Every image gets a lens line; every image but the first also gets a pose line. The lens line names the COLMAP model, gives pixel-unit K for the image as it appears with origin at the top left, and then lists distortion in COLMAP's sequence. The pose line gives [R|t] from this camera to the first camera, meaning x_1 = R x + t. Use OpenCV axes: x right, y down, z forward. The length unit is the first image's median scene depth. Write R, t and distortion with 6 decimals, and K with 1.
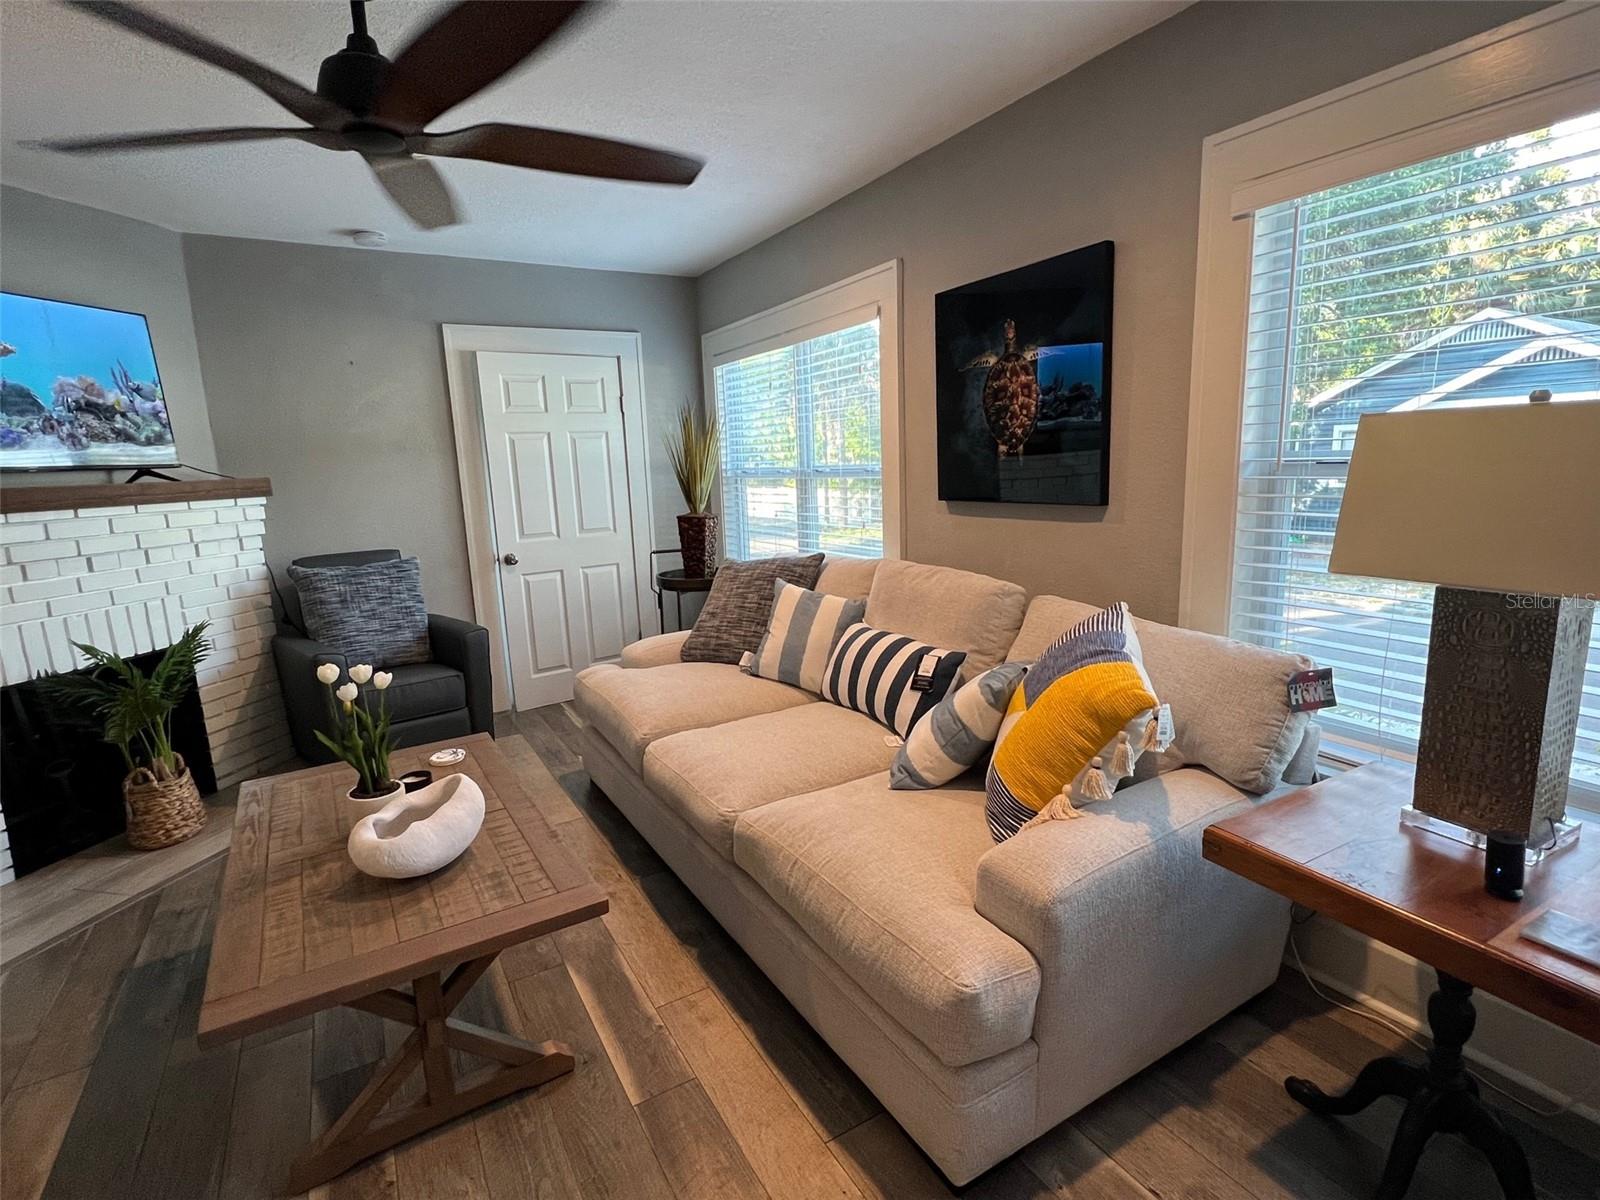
lens RADIAL K [[785.1, 0, 799.9], [0, 785.1, 604.8], [0, 0, 1]] dist [-0.001804, 0.000770]
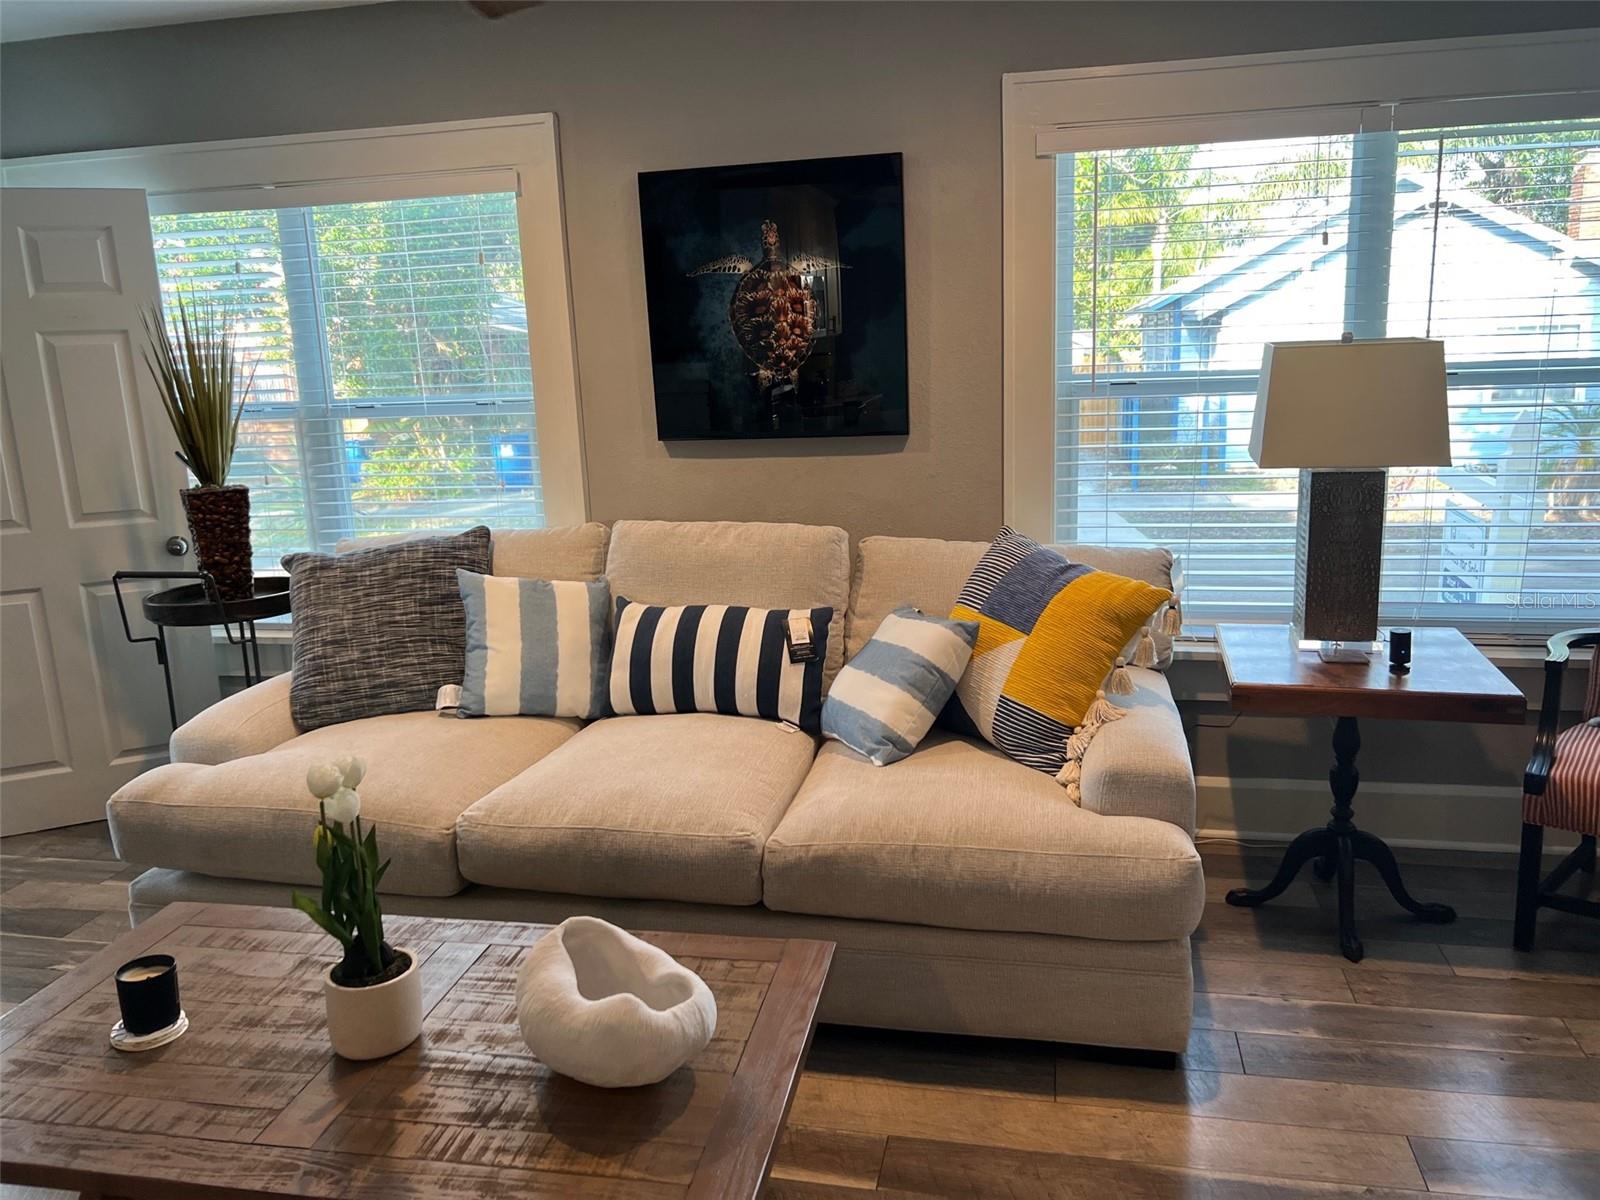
lens RADIAL K [[1214.1, 0, 804.0], [0, 1214.1, 608.7], [0, 0, 1]] dist [0.011169, 0.035217]
pose [[0.666079, -0.140117, 0.732602, -0.683667], [0.145751, 0.987713, 0.056393, -0.018259], [-0.731502, 0.069215, 0.678317, 0.107227]]
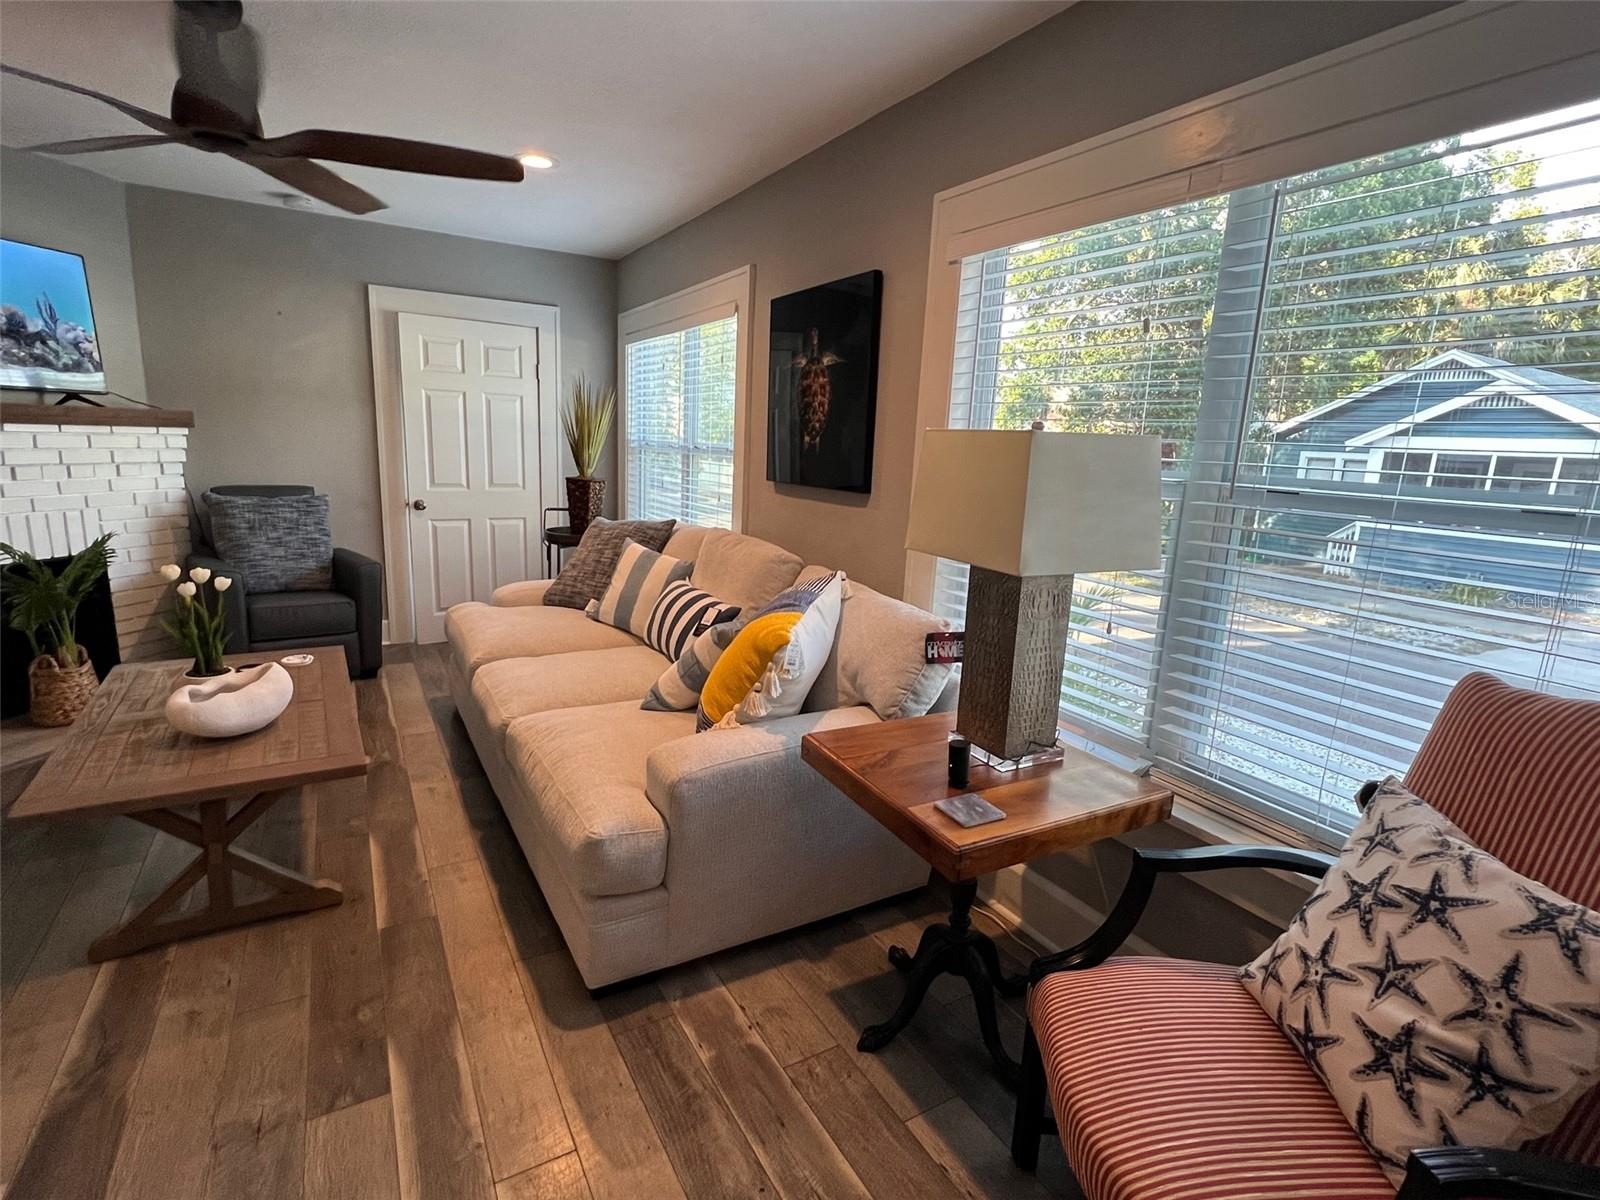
lens RADIAL K [[785.1, 0, 800.4], [0, 785.1, 603.5], [0, 0, 1]] dist [-0.001804, 0.000770]
pose [[0.996483, 0.083059, 0.011099, 0.251139], [-0.083266, 0.996333, 0.019692, 0.020581], [-0.009422, -0.020547, 0.999744, -0.160023]]
